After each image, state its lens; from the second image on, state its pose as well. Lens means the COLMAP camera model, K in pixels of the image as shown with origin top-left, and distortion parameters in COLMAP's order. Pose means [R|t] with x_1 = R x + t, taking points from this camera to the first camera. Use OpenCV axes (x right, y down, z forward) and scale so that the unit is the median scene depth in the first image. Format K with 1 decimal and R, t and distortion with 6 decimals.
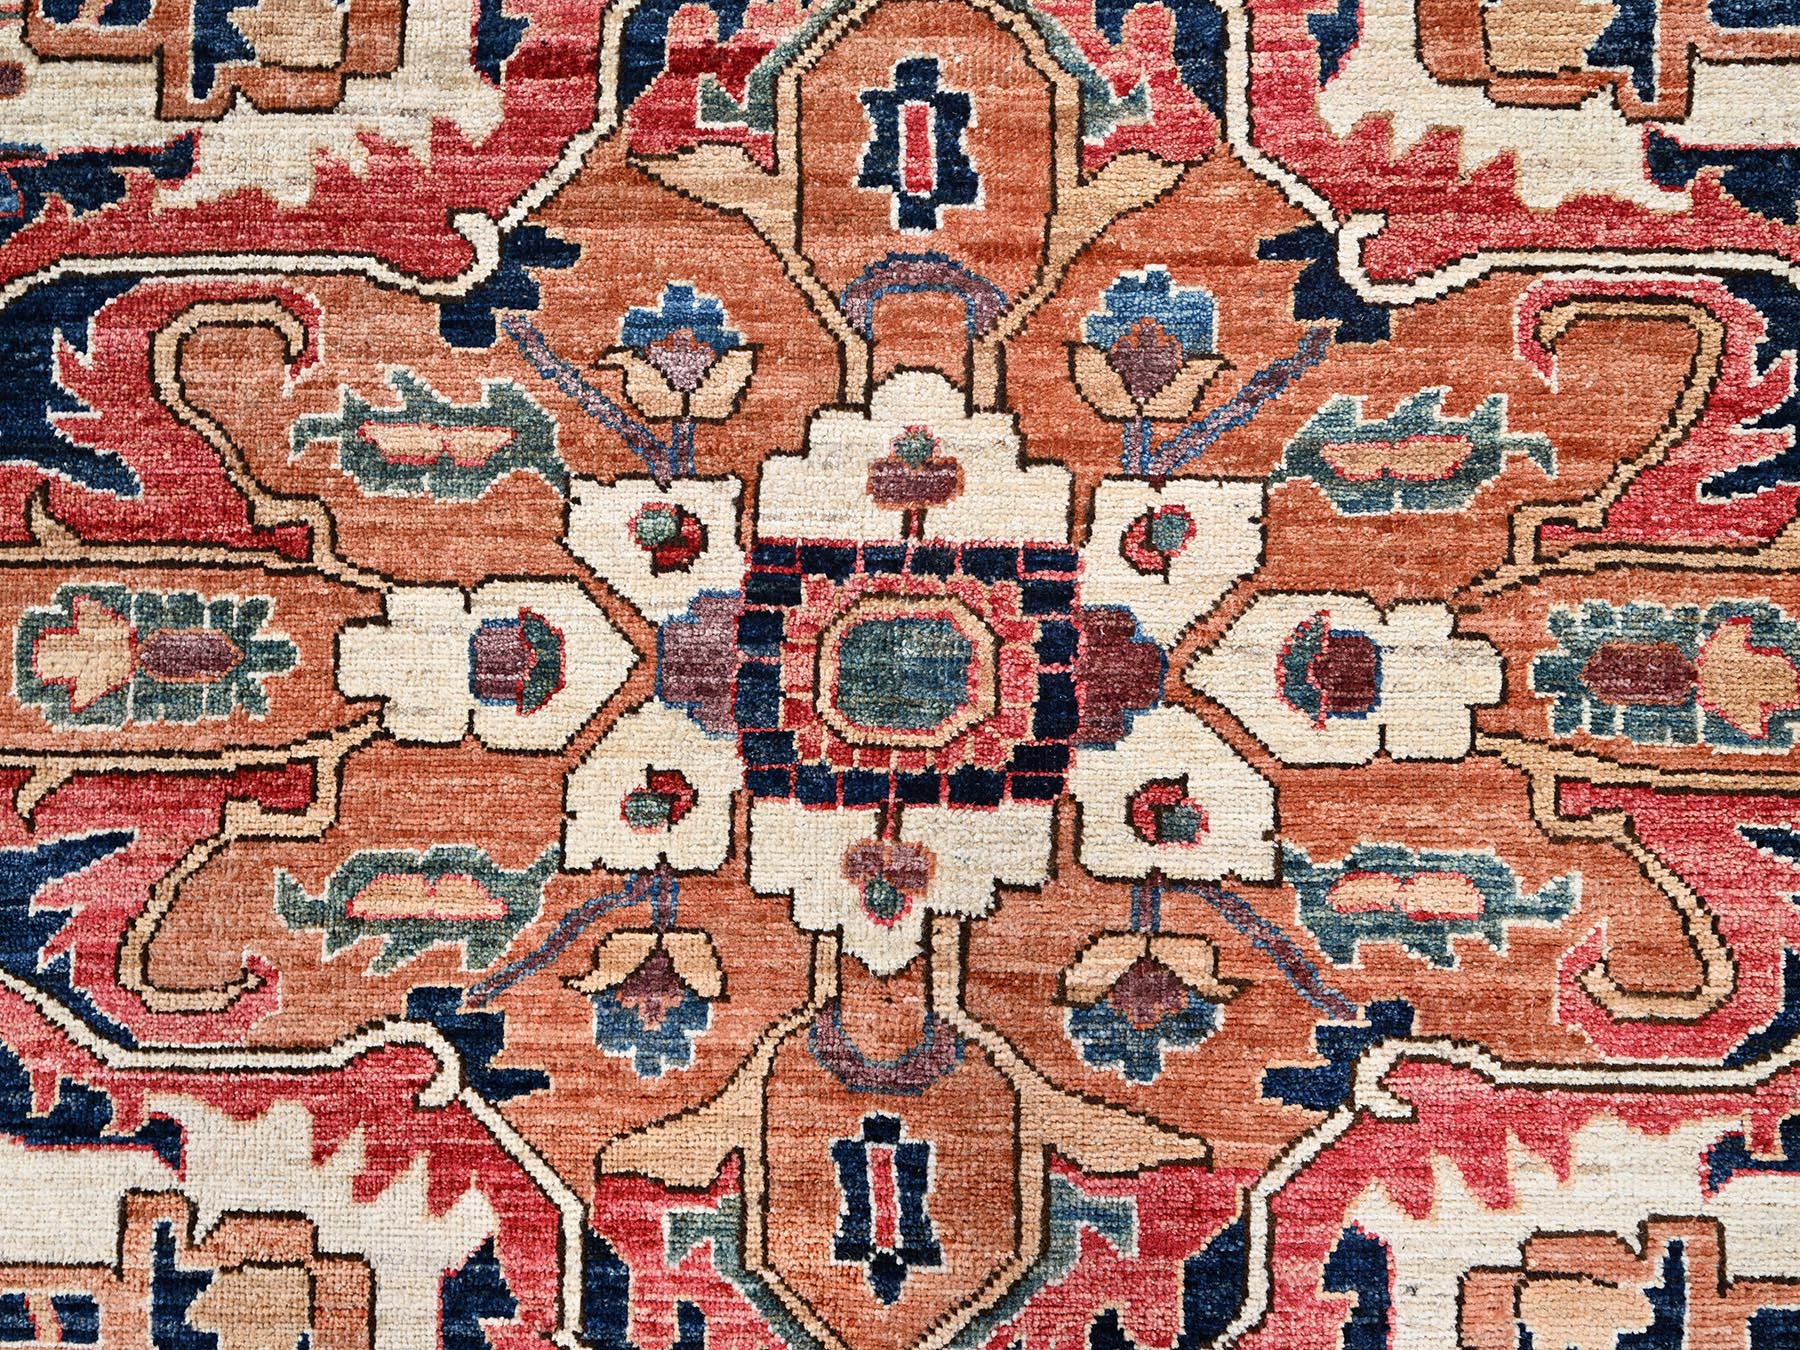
lens RADIAL K [[1570.2, 0, 899.0], [0, 1570.2, 674.9], [0, 0, 1]] dist [0.003172, 0.002573]
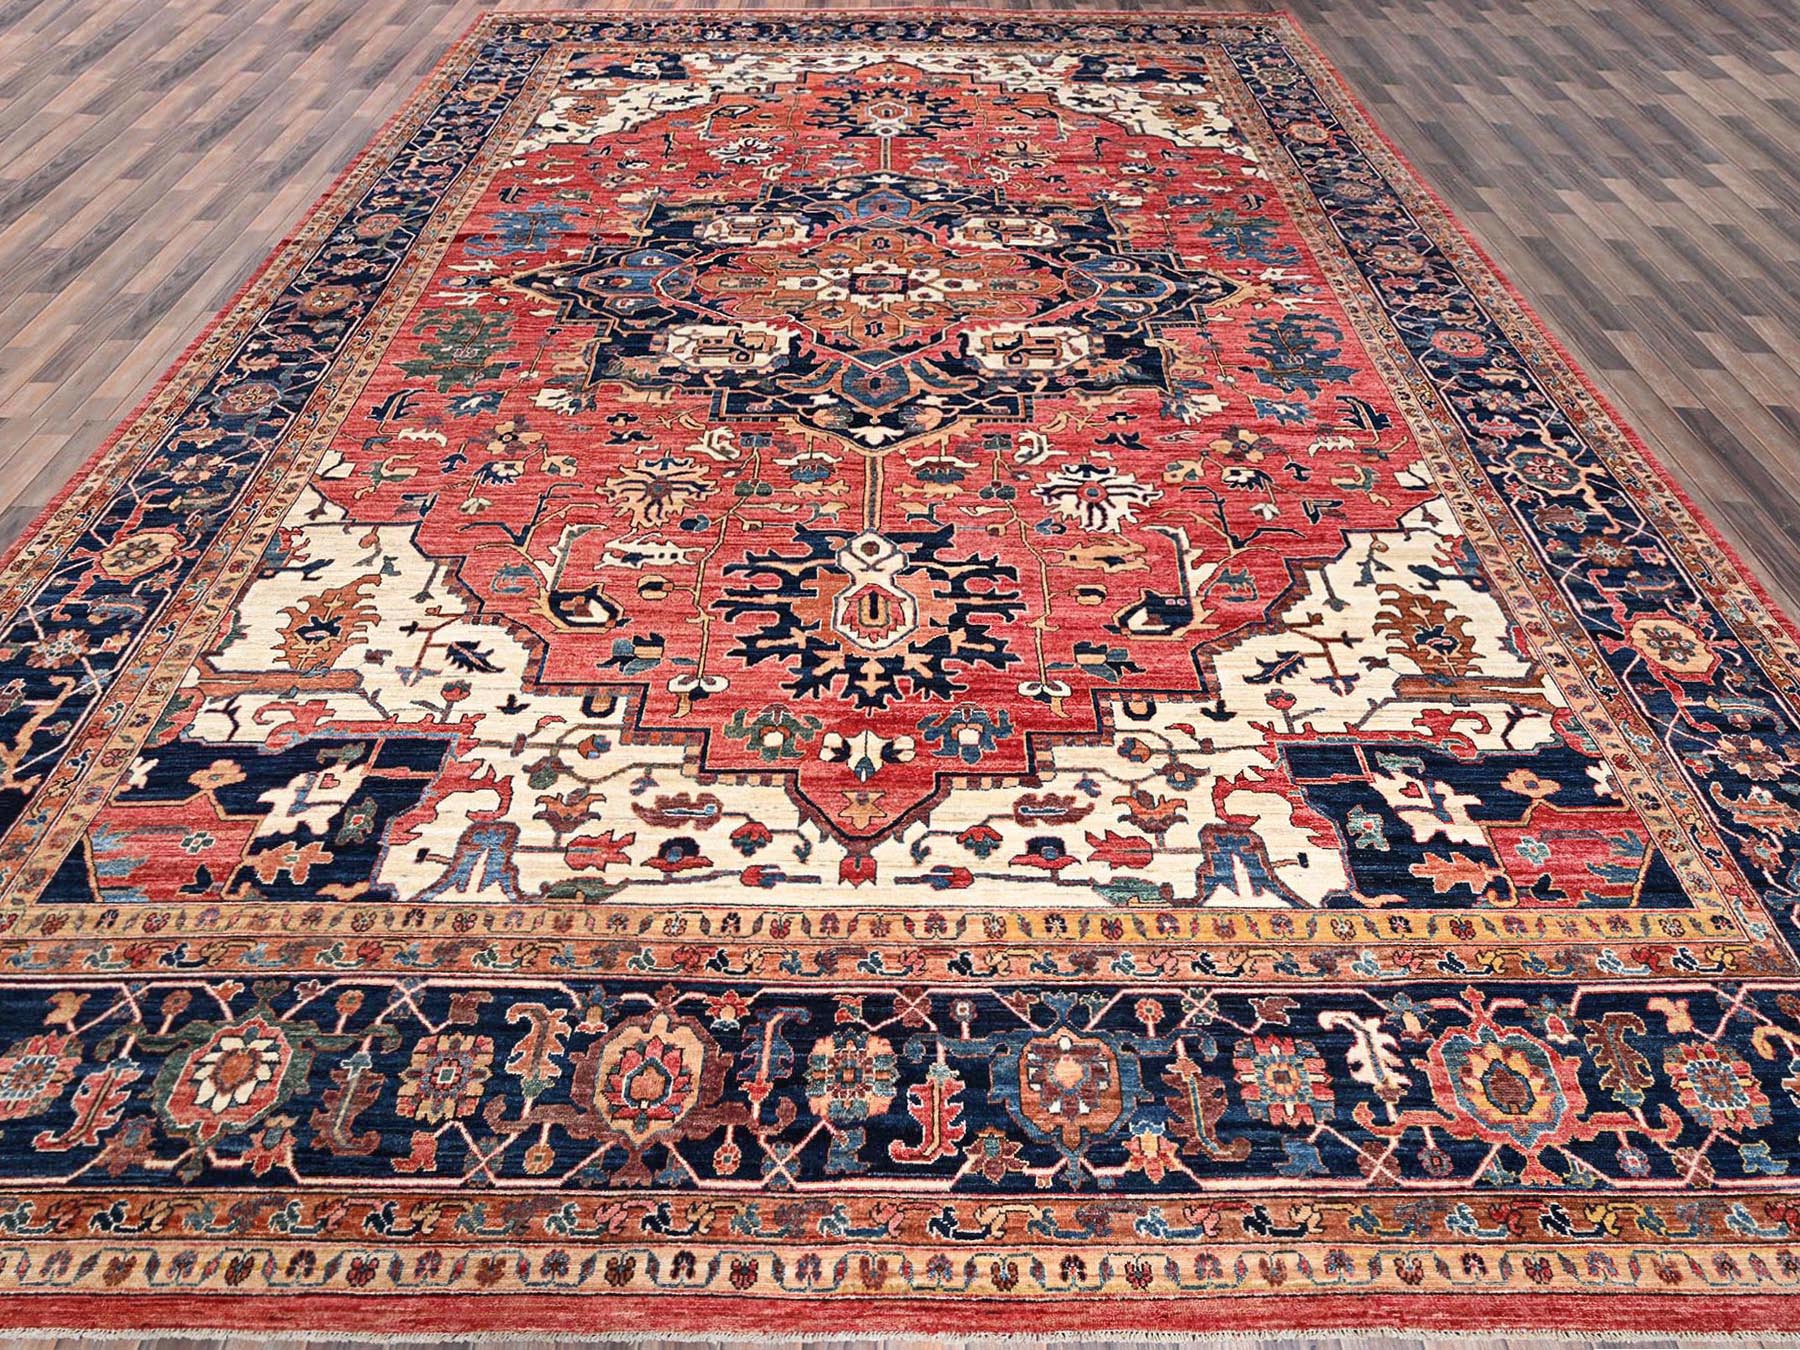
lens RADIAL K [[720.4, 0, 888.5], [0, 720.4, 808.3], [0, 0, 1]] dist [-0.015836, 0.002056]
pose [[0.999526, 0.011525, 0.028564, -0.010949], [0.003439, 0.879791, -0.475348, 2.880729], [-0.030609, 0.475220, 0.879334, -0.363448]]
